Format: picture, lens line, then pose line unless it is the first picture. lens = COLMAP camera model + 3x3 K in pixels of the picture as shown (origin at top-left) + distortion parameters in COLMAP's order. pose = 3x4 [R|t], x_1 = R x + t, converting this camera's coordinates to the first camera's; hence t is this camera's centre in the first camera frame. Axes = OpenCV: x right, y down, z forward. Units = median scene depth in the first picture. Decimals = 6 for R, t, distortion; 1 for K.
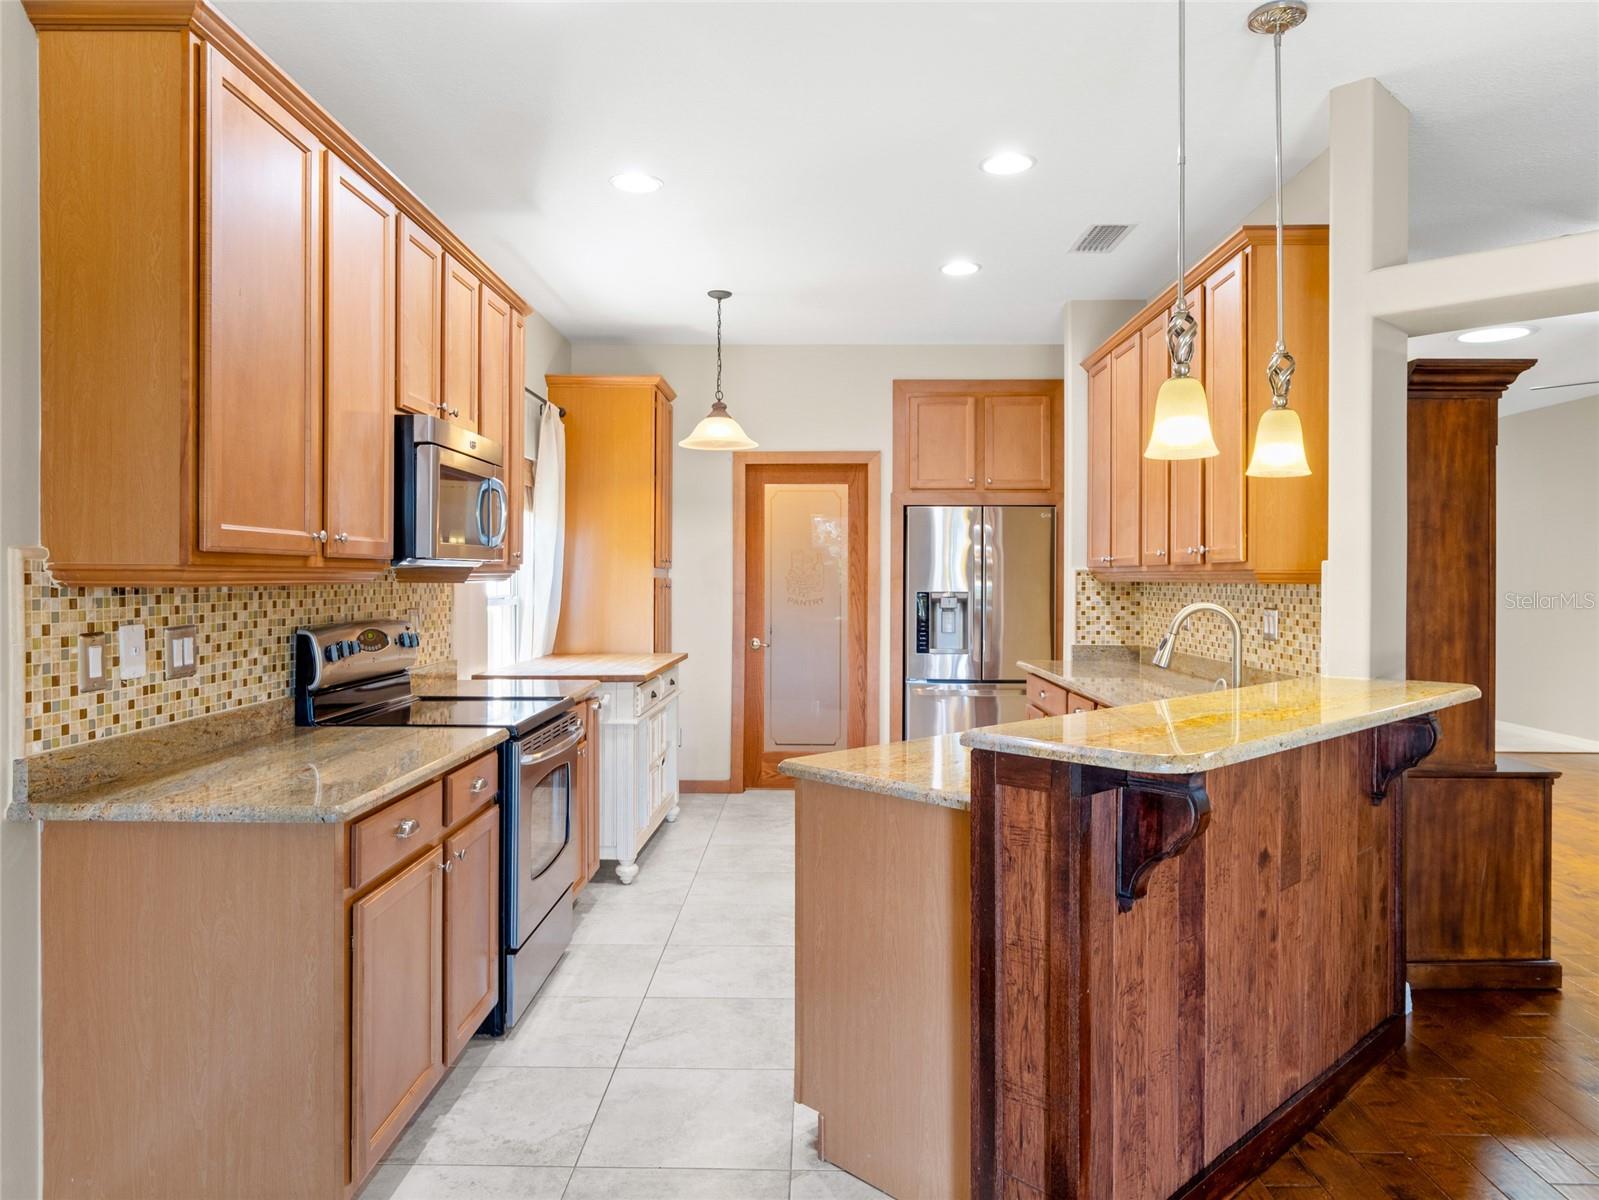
lens RADIAL K [[1072.2, 0, 796.0], [0, 1072.2, 581.8], [0, 0, 1]] dist [-0.010737, 0.006260]
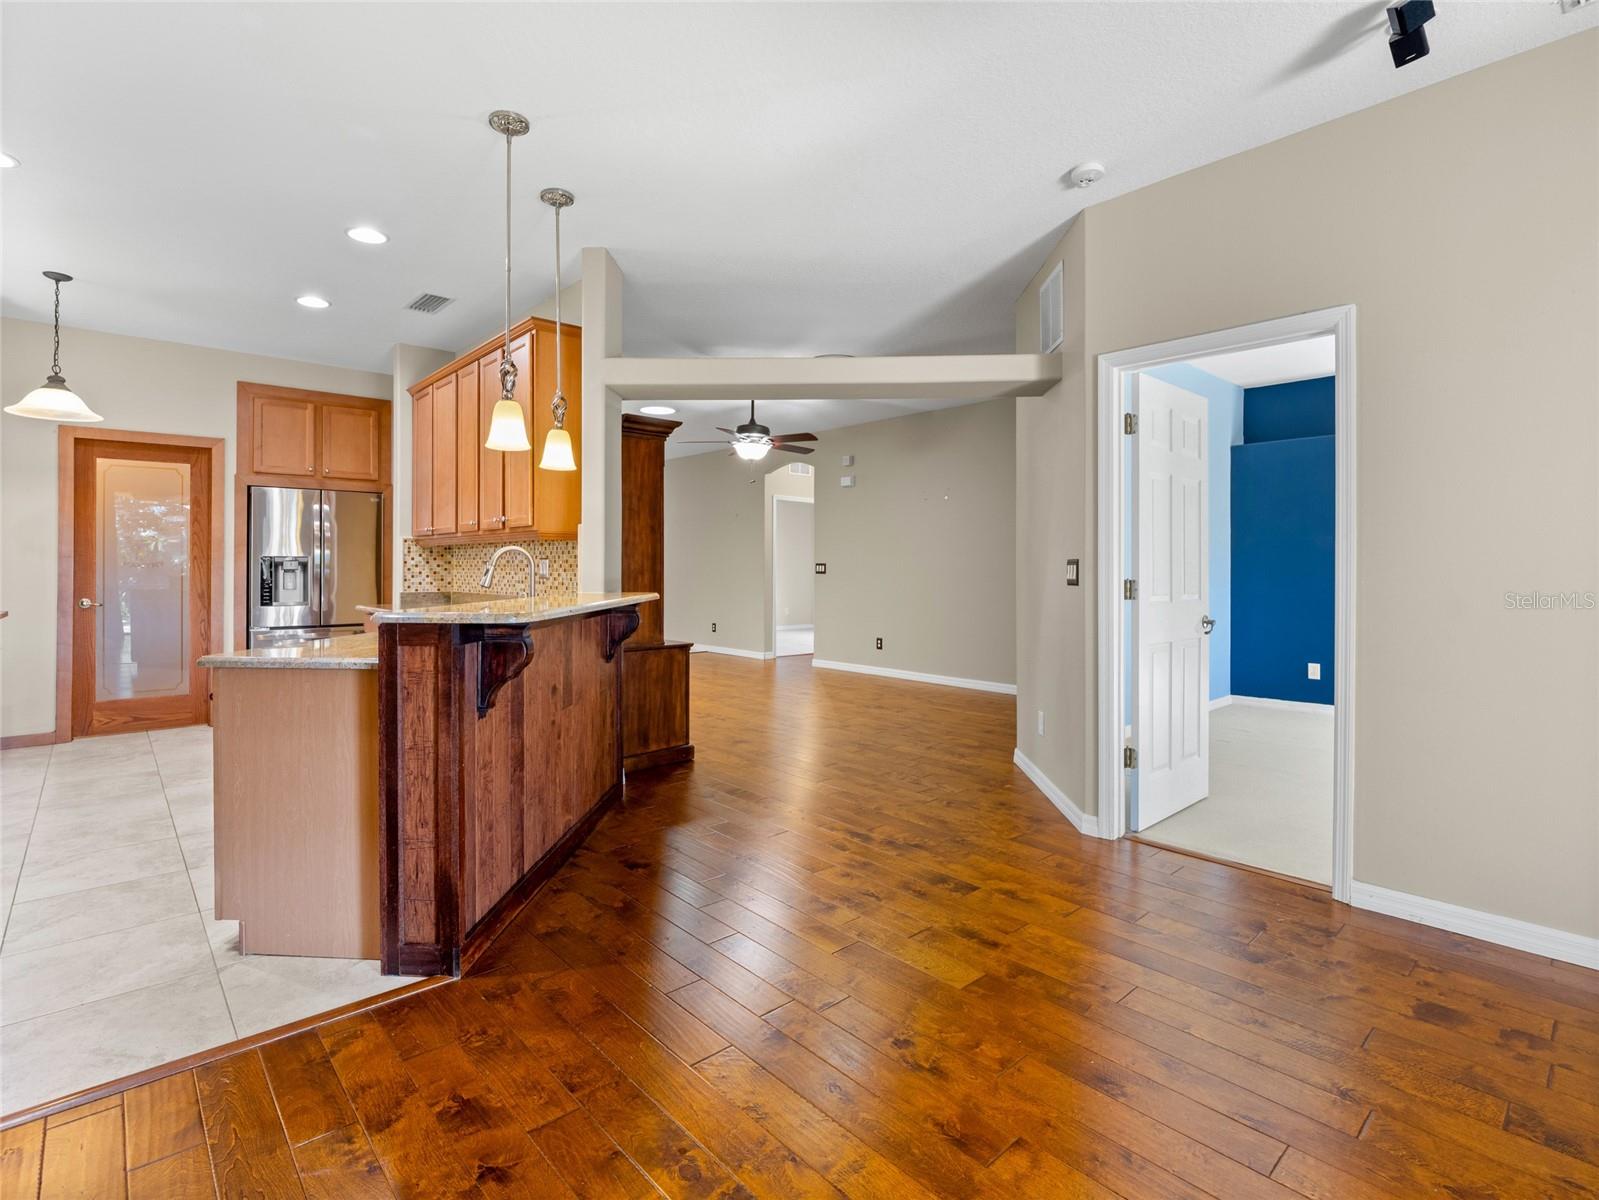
lens RADIAL K [[777.1, 0, 786.5], [0, 777.1, 565.2], [0, 0, 1]] dist [-0.008759, -0.004504]
pose [[0.732291, -0.000713, 0.680992, -0.091696], [0.003111, 0.999993, -0.002298, 0.043627], [-0.680985, 0.003801, 0.732287, -0.109355]]
